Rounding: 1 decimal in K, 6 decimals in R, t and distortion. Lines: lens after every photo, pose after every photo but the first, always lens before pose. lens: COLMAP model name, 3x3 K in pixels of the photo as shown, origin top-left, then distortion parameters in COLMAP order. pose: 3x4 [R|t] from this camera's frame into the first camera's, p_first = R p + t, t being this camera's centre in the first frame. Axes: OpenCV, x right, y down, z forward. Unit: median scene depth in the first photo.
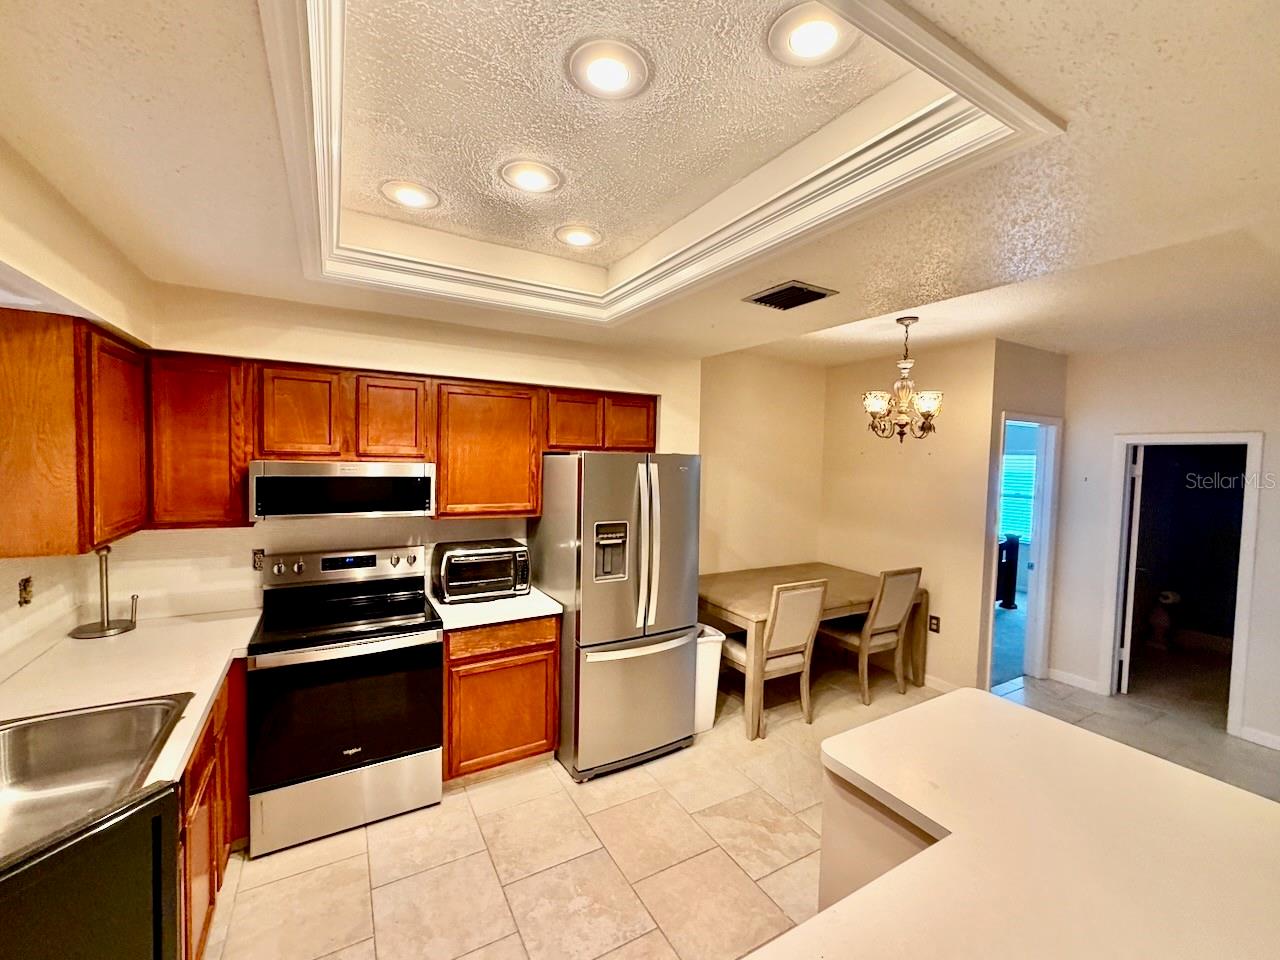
lens RADIAL K [[523.9, 0, 640.0], [0, 523.9, 480.0], [0, 0, 1]] dist [0.002061, 0.000157]
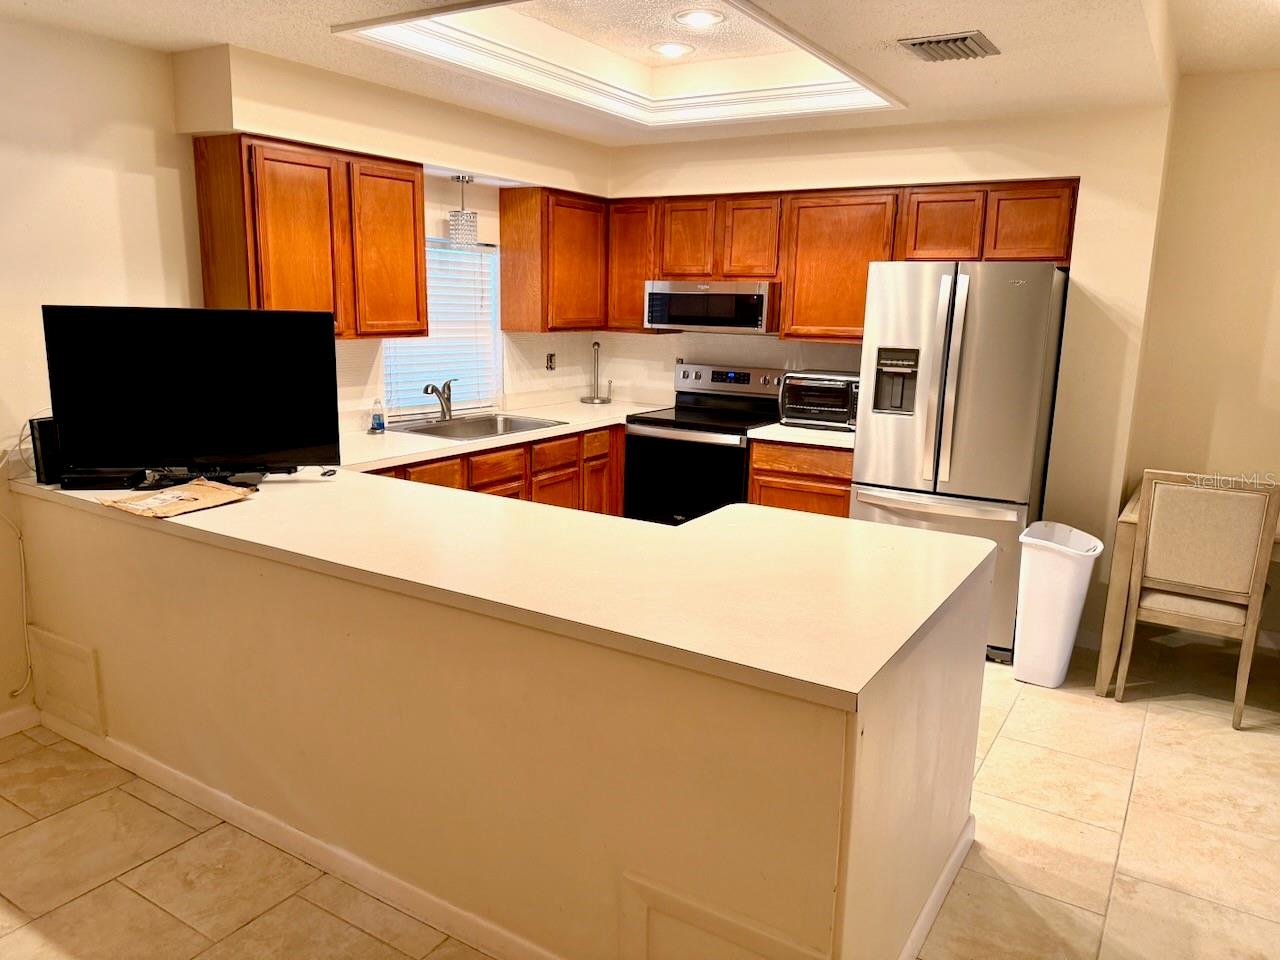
lens RADIAL K [[908.4, 0, 639.0], [0, 908.4, 481.2], [0, 0, 1]] dist [0.088288, -0.002503]
pose [[0.464331, 0.164048, -0.870336, 1.160546], [-0.052240, 0.986058, 0.157990, 0.088965], [0.884120, -0.027893, 0.466427, -0.077831]]
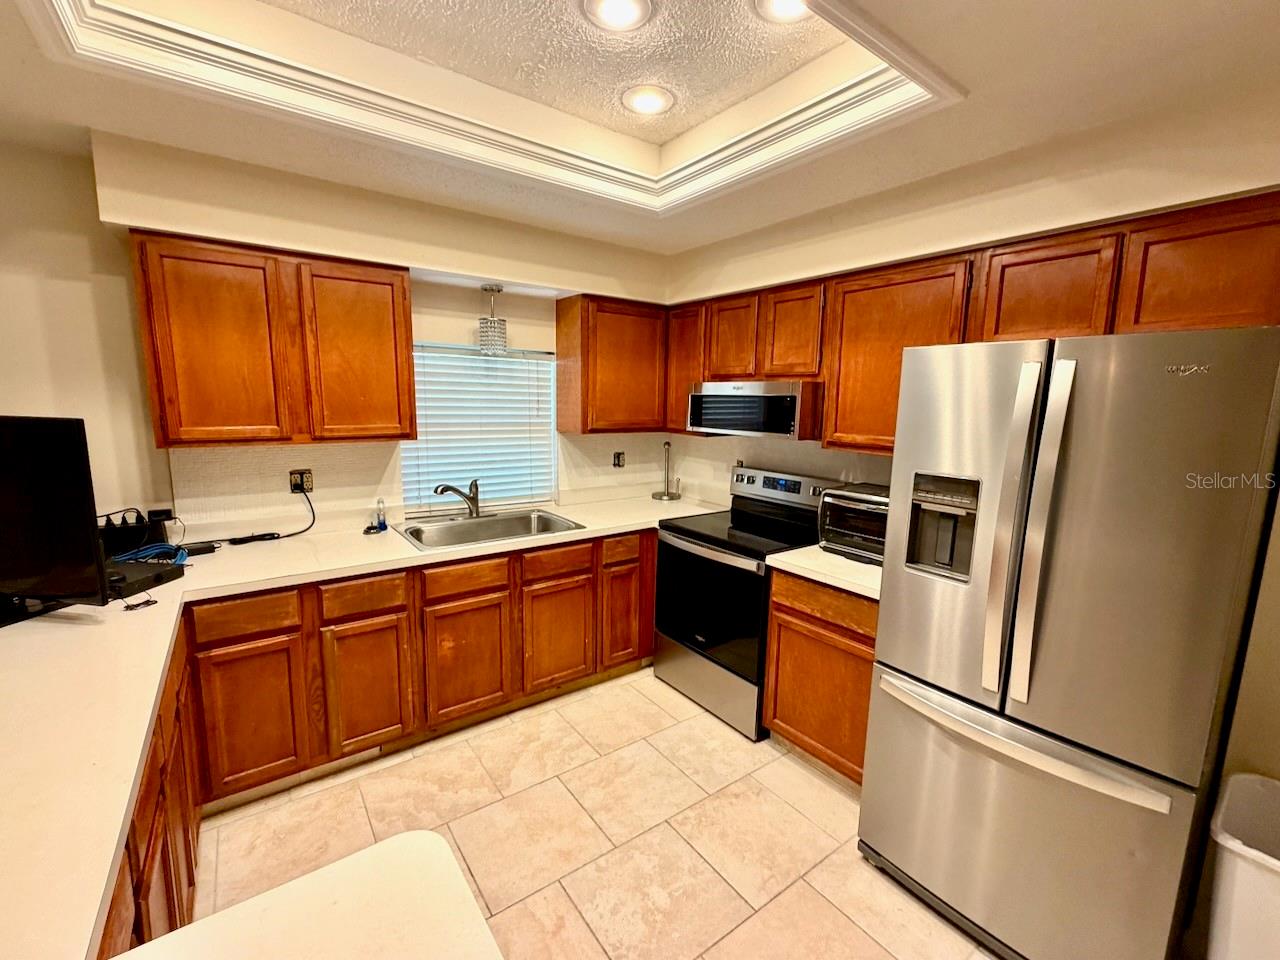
lens RADIAL K [[551.5, 0, 640.0], [0, 551.5, 480.0], [0, 0, 1]] dist [0.000210, 0.012810]
pose [[0.108130, 0.126776, -0.986020, 0.518880], [-0.061077, 0.990809, 0.120694, 0.039608], [0.992259, 0.047173, 0.114879, 0.659494]]
